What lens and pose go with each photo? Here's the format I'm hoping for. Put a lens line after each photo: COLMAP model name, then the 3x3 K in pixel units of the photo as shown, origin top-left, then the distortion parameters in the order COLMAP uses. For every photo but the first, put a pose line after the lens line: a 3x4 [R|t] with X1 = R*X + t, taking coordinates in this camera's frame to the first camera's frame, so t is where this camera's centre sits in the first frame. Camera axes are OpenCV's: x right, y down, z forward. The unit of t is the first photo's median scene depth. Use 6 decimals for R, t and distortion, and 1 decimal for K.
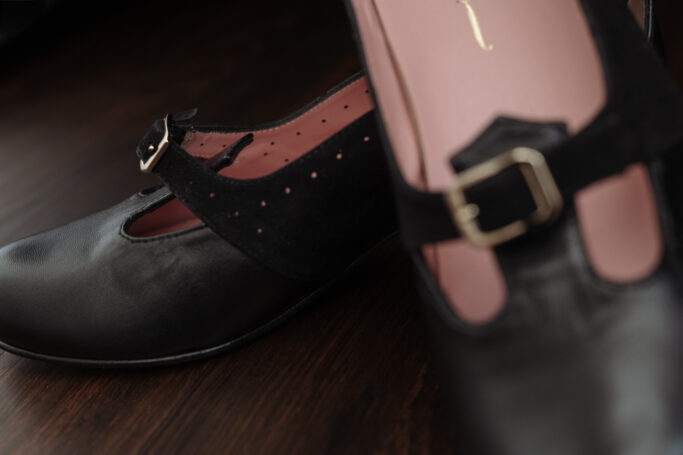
lens RADIAL K [[1027.1, 0, 341.5], [0, 1027.1, 227.5], [0, 0, 1]] dist [-0.037756, -0.073618]
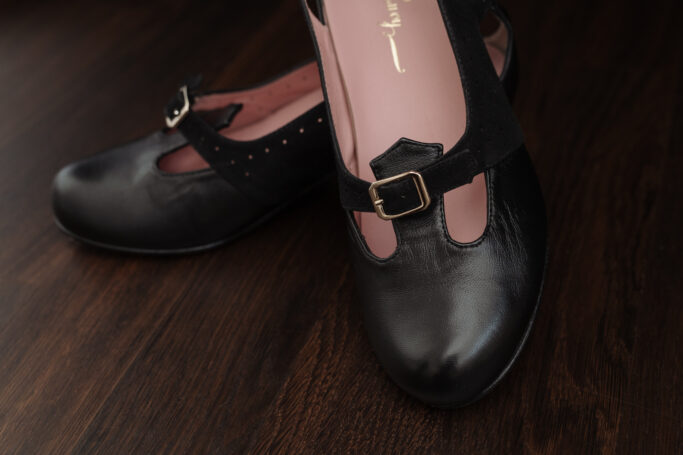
lens RADIAL K [[1027.1, 0, 341.5], [0, 1027.1, 227.5], [0, 0, 1]] dist [-0.037756, -0.073618]
pose [[0.994866, 0.048093, 0.089045, -0.075296], [-0.064954, 0.978169, 0.197398, -0.242847], [-0.077608, -0.202168, 0.976271, -0.560746]]
